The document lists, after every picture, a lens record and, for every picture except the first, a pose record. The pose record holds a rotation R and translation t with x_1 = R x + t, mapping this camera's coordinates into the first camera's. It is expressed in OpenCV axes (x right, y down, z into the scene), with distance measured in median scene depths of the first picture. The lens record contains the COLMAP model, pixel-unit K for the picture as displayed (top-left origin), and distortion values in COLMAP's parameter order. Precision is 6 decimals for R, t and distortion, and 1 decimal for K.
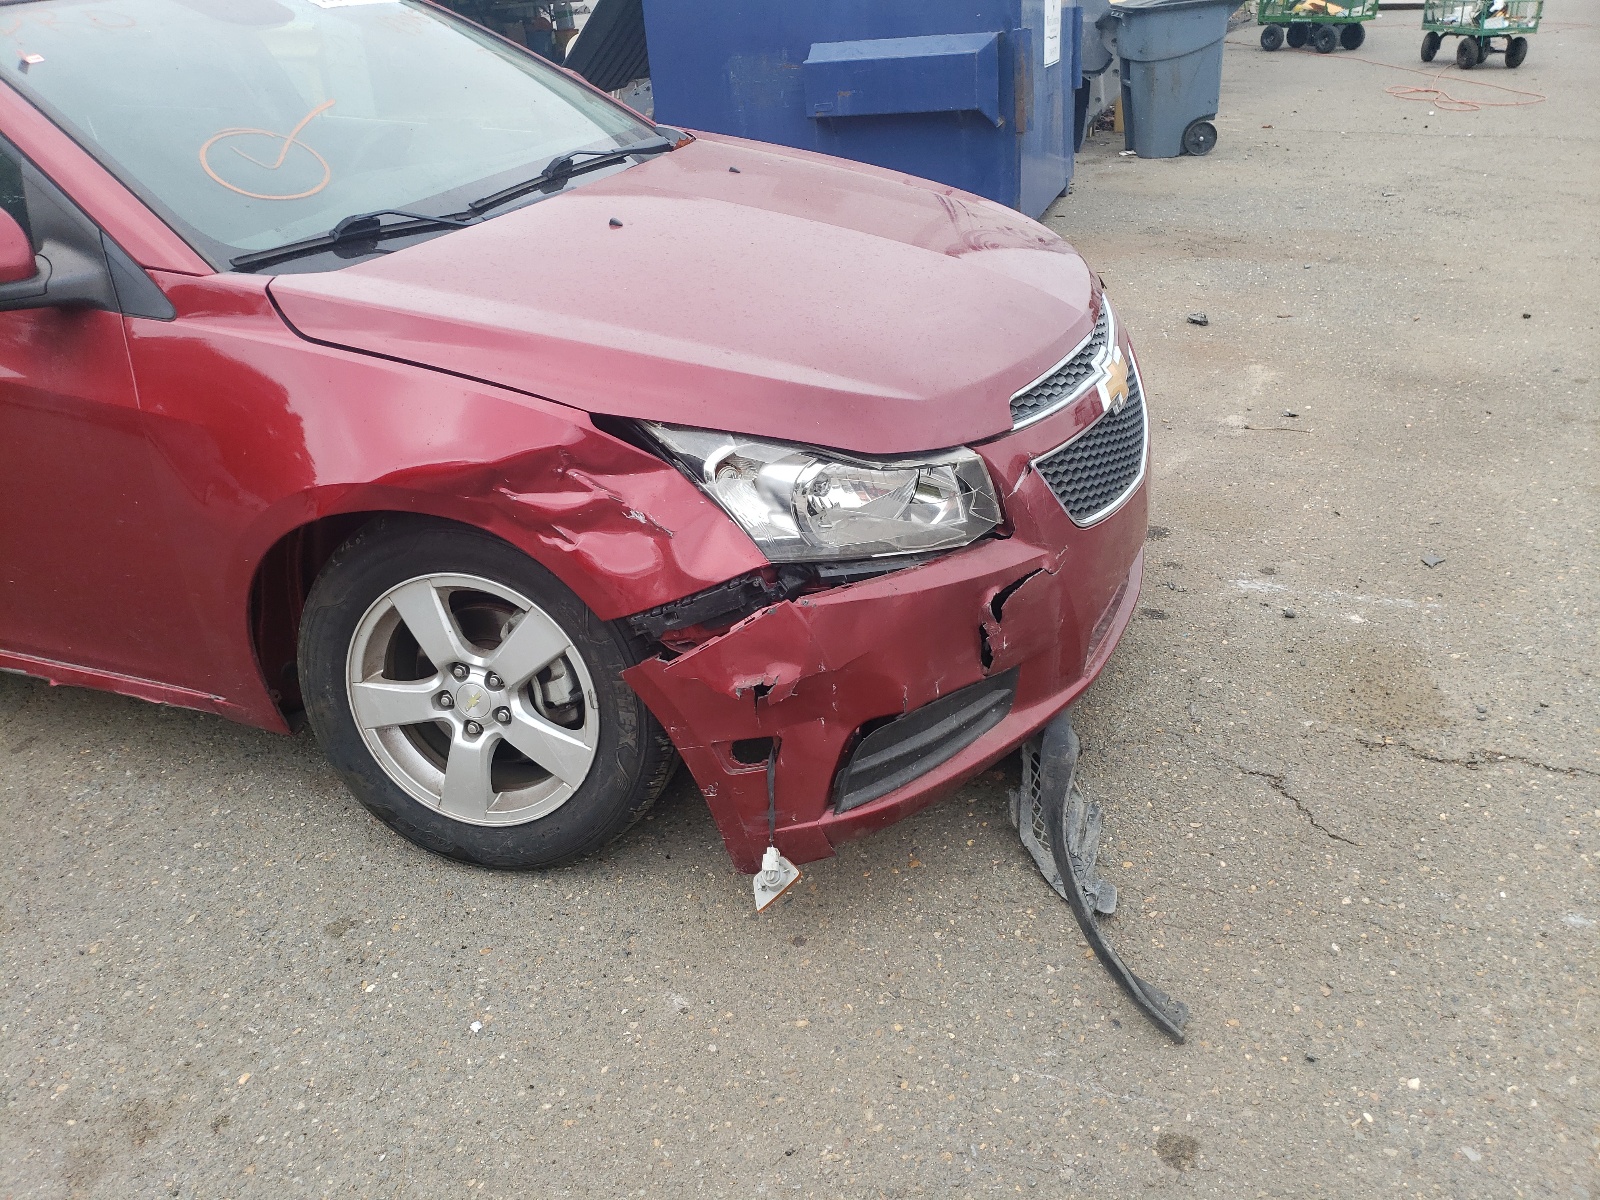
lens RADIAL K [[1238.7, 0, 798.3], [0, 1238.7, 624.7], [0, 0, 1]] dist [0.095406, -0.156458]
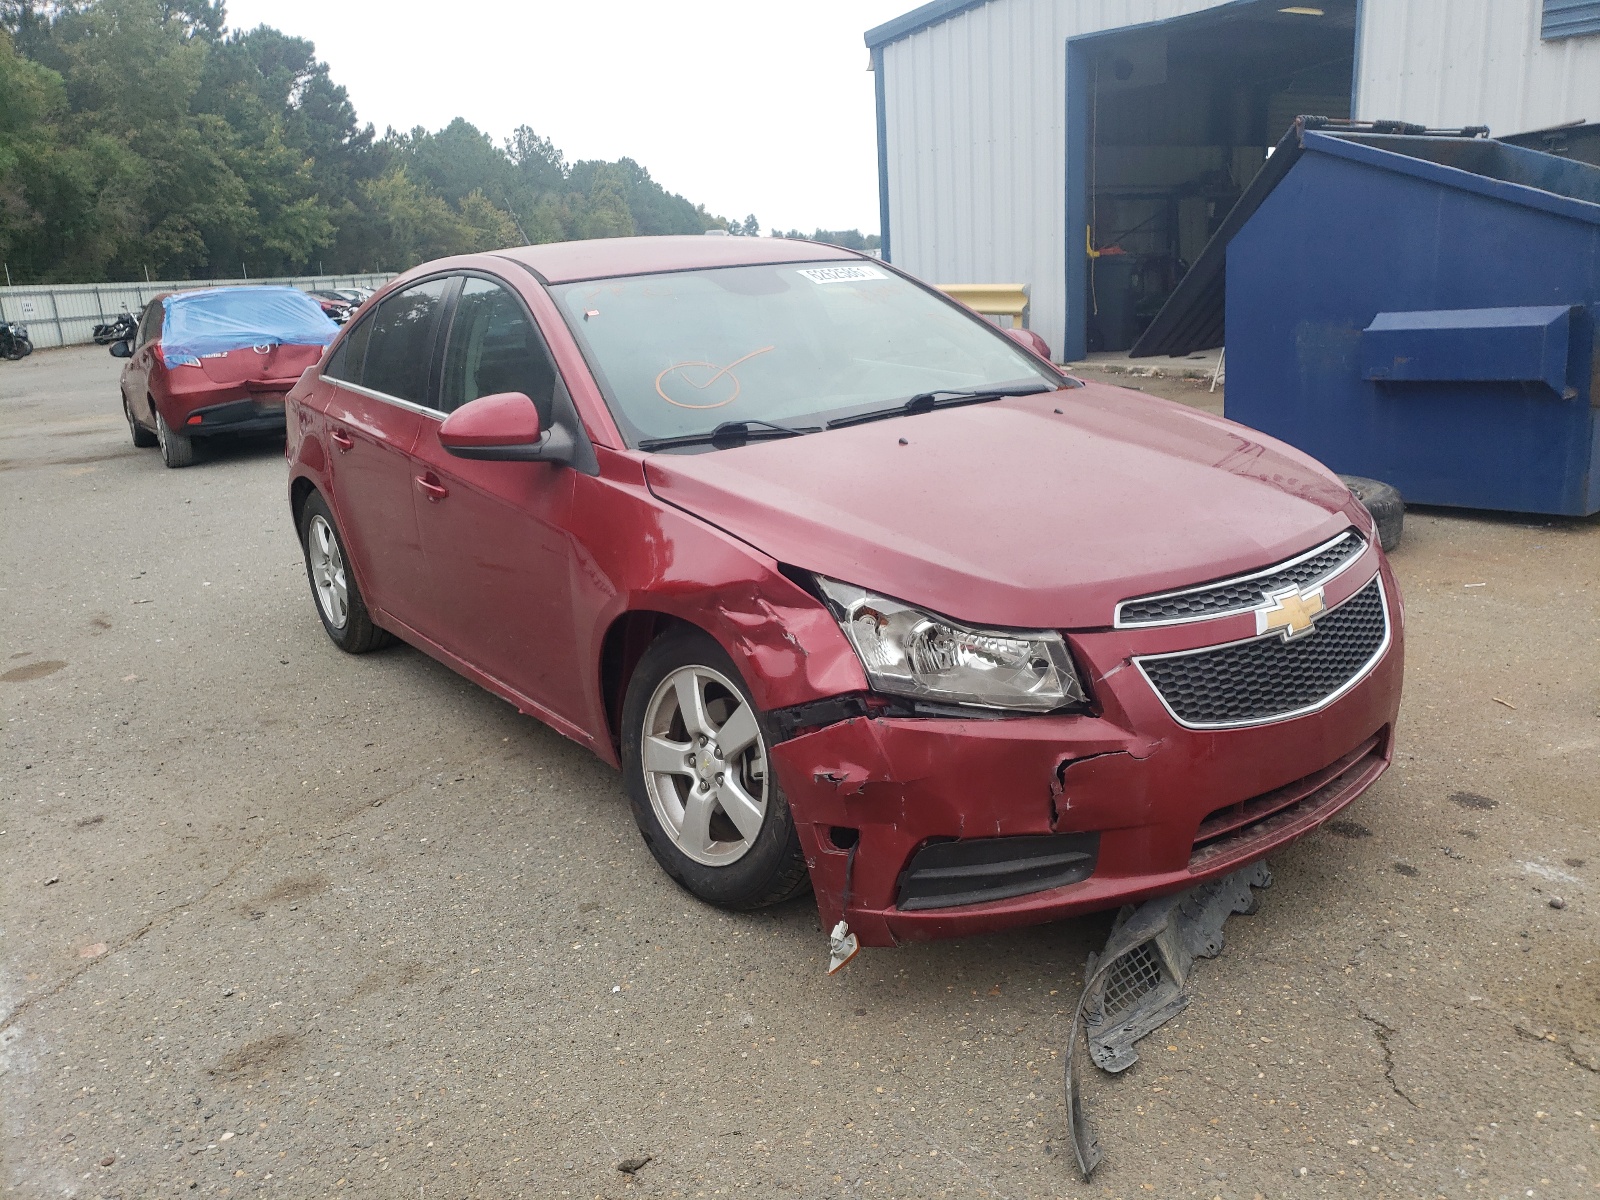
lens RADIAL K [[1223.4, 0, 800.0], [0, 1223.4, 600.0], [0, 0, 1]] dist [0.077879, -0.076739]
pose [[0.853749, 0.142338, -0.500852, 0.493607], [-0.237632, 0.962405, -0.131559, 0.041967], [0.463297, 0.231337, 0.855476, -0.138823]]
